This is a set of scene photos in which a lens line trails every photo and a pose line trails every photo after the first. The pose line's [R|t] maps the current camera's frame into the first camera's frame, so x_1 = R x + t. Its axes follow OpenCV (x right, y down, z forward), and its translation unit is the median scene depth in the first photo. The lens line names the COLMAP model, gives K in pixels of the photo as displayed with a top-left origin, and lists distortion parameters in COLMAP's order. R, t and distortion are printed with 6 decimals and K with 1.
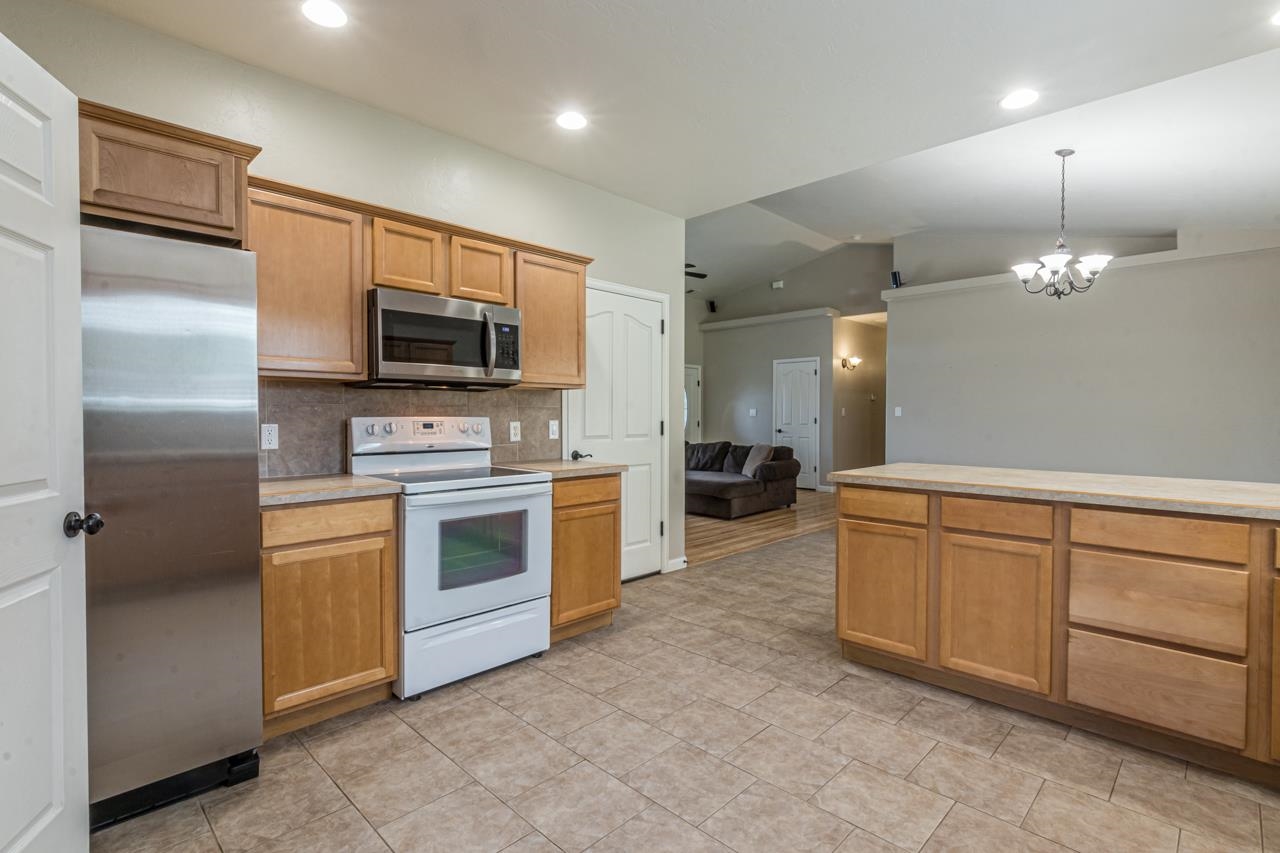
lens RADIAL K [[602.3, 0, 641.8], [0, 602.3, 427.0], [0, 0, 1]] dist [0.002163, 0.000954]
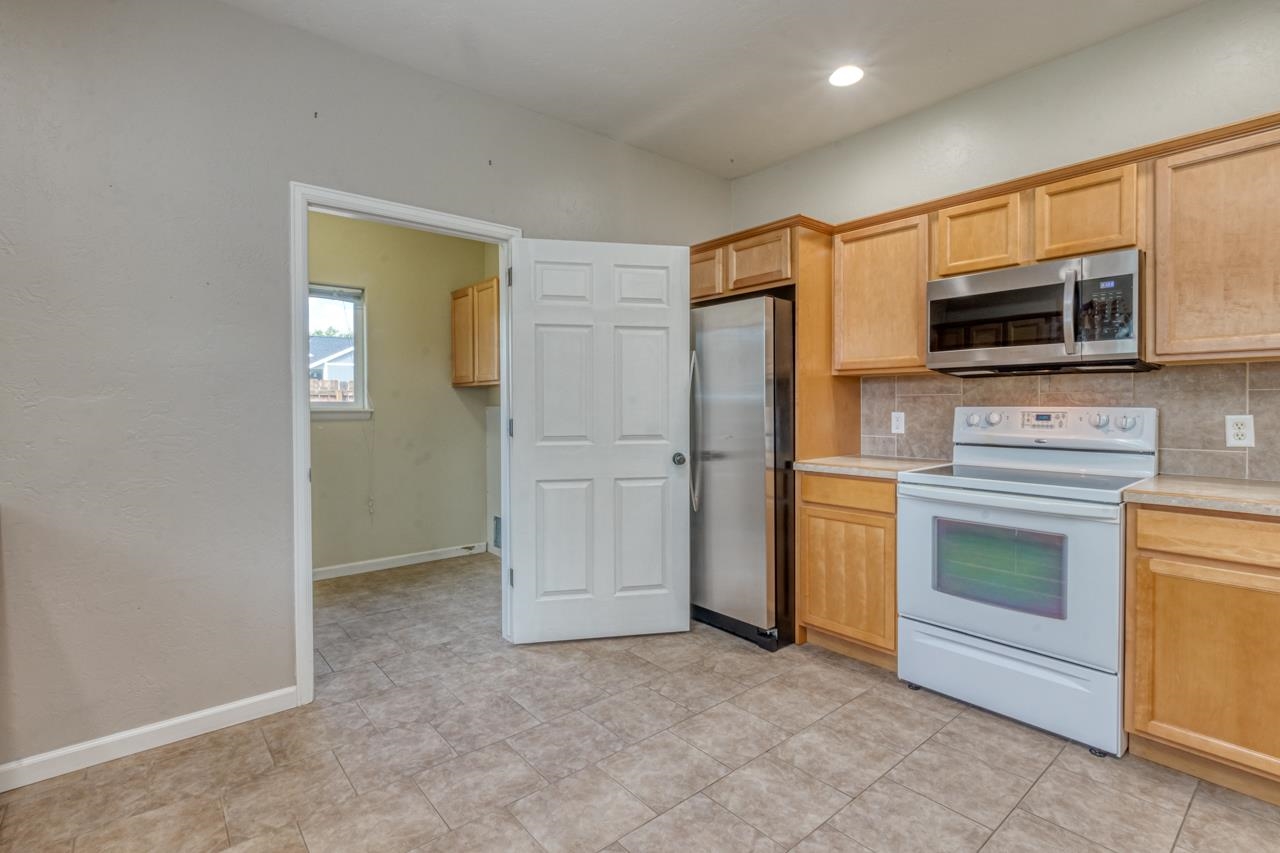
lens RADIAL K [[606.1, 0, 638.1], [0, 606.1, 413.6], [0, 0, 1]] dist [0.001309, 0.001170]
pose [[-0.094332, 0.011870, -0.995470, 0.643324], [-0.018981, 0.999726, 0.013719, -0.009603], [0.995360, 0.020190, -0.094081, 0.607885]]
